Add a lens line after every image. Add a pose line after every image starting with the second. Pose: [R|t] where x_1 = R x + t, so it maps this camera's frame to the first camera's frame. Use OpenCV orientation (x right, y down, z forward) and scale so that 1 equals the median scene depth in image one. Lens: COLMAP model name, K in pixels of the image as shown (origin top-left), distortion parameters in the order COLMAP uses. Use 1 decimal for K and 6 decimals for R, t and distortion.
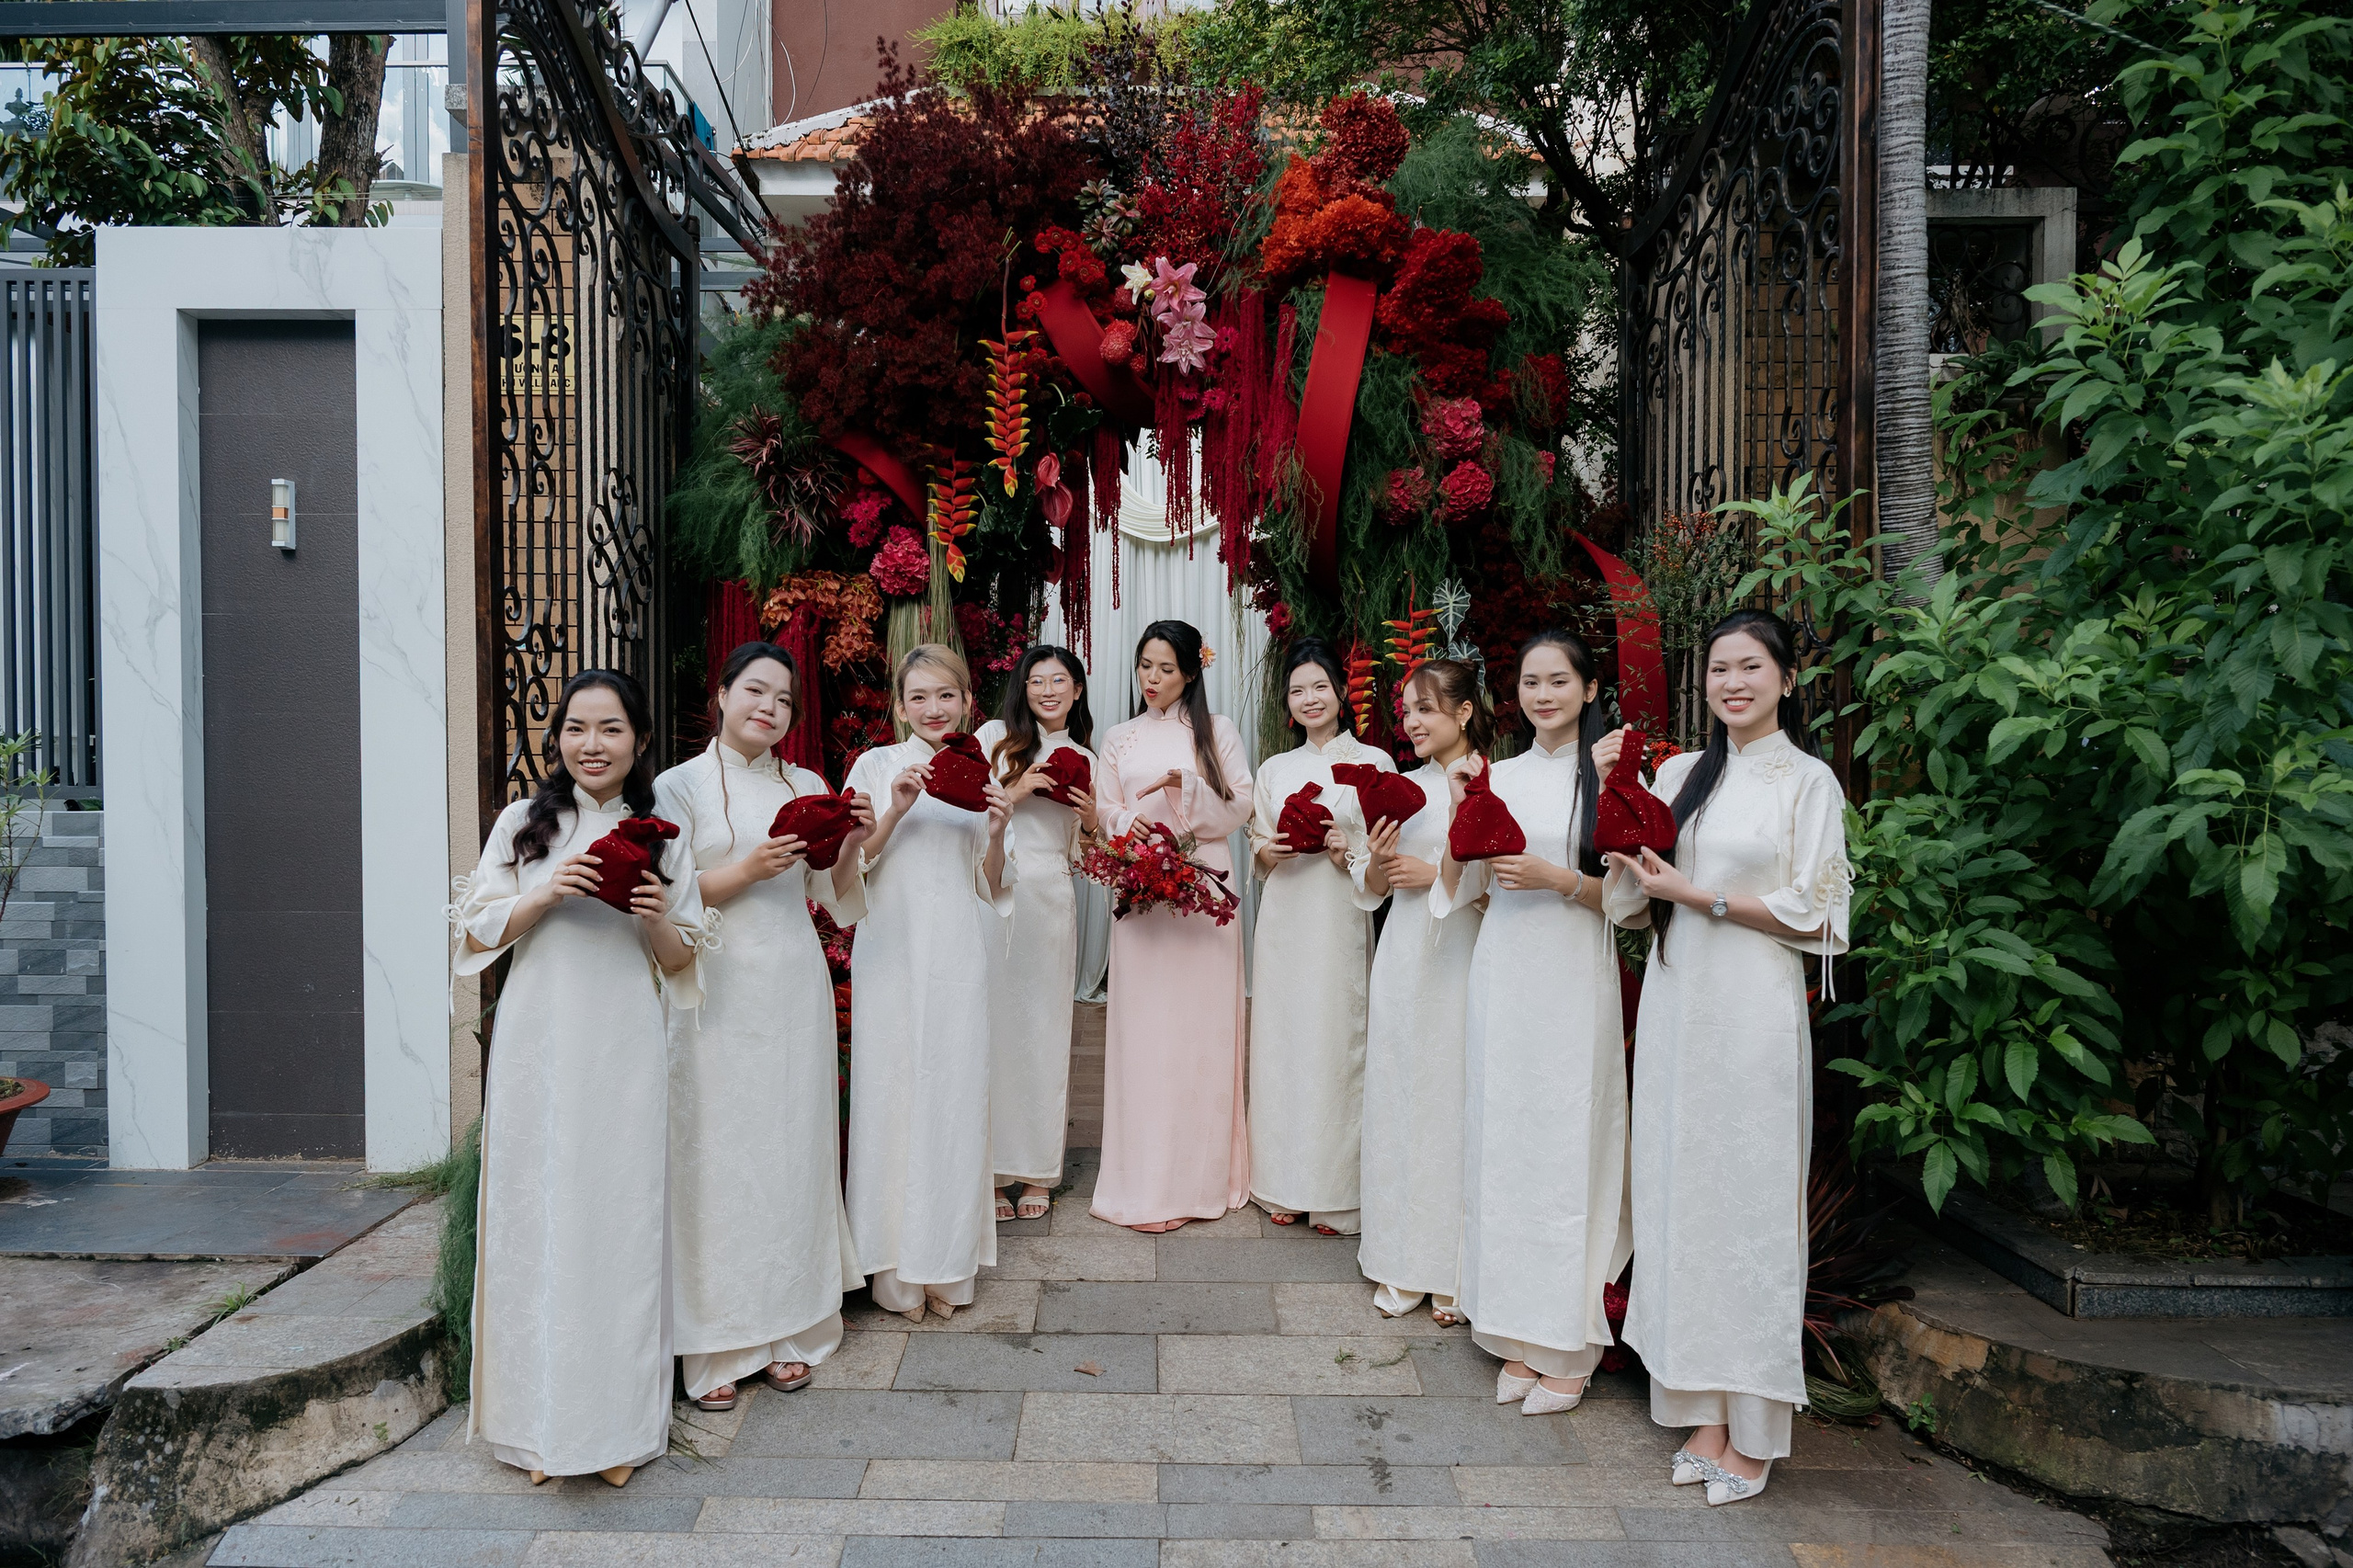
lens RADIAL K [[1588.8, 0, 1165.3], [0, 1588.8, 809.3], [0, 0, 1]] dist [-0.007254, -0.001123]
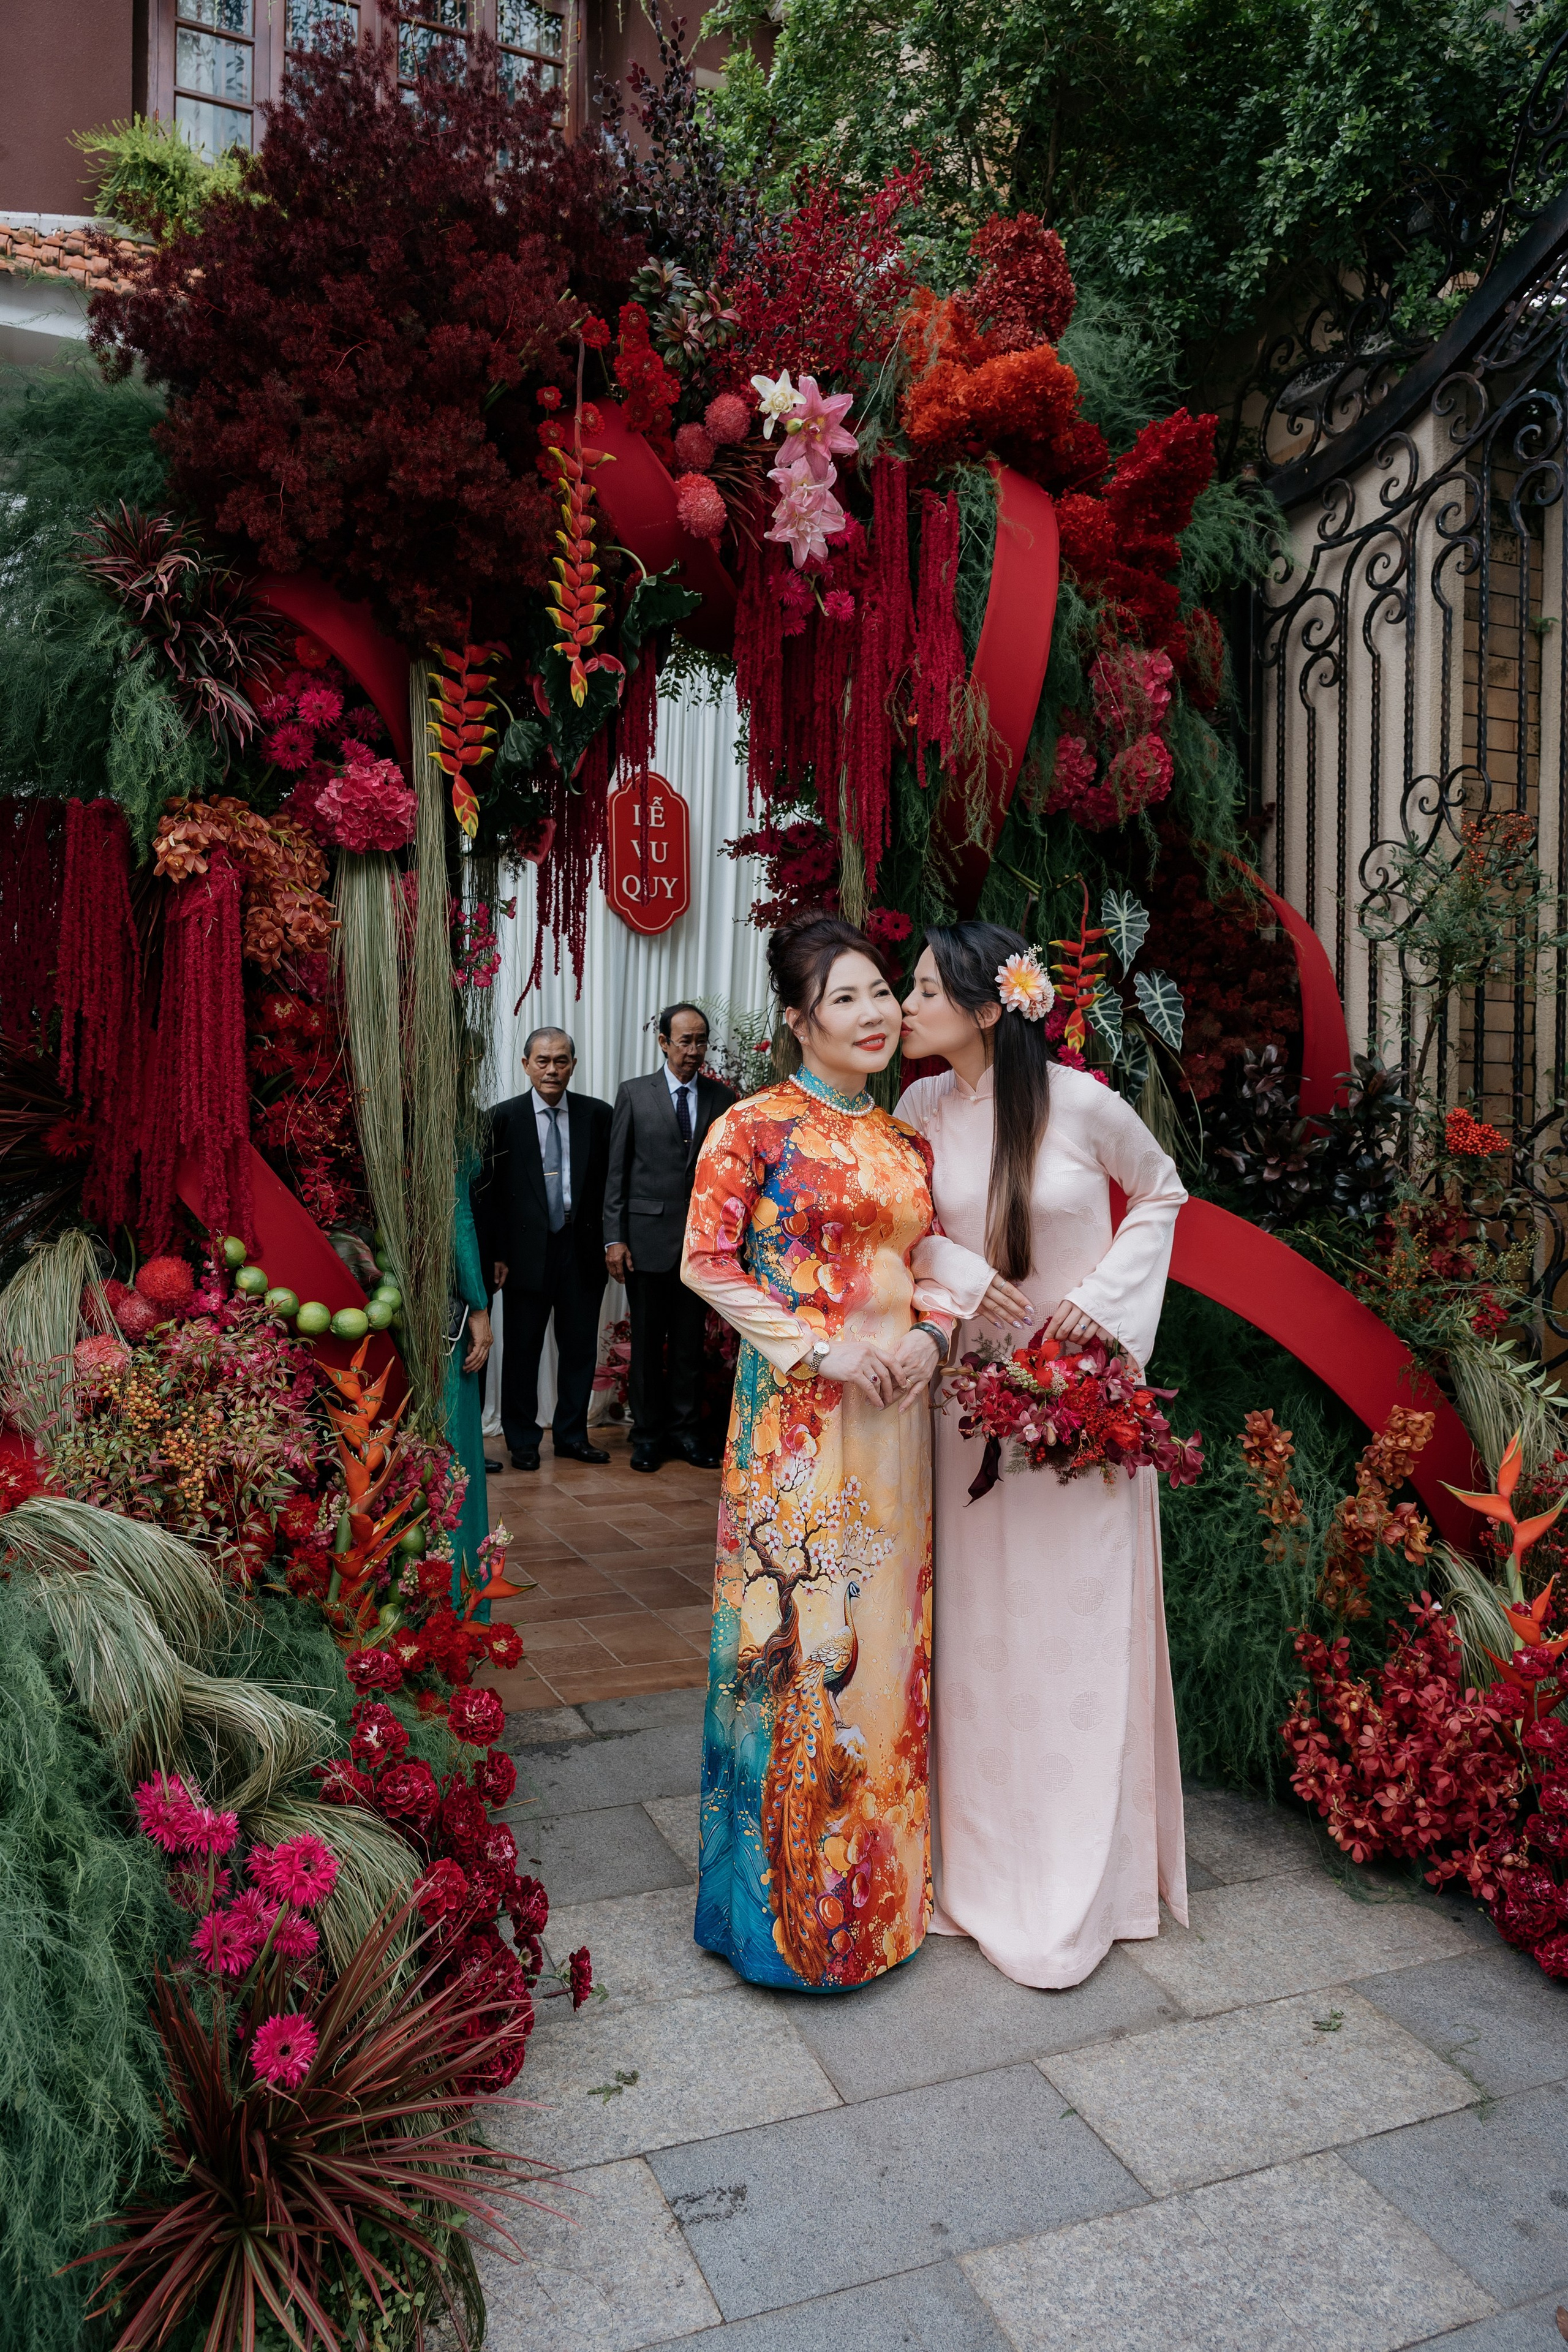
lens RADIAL K [[1580.7, 0, 774.7], [0, 1580.7, 1172.9], [0, 0, 1]] dist [0.003334, -0.004328]
pose [[0.917773, 0.003555, 0.397089, -0.271719], [0.003647, 0.999842, -0.017380, 0.001858], [-0.397088, 0.017399, 0.917616, 0.382787]]
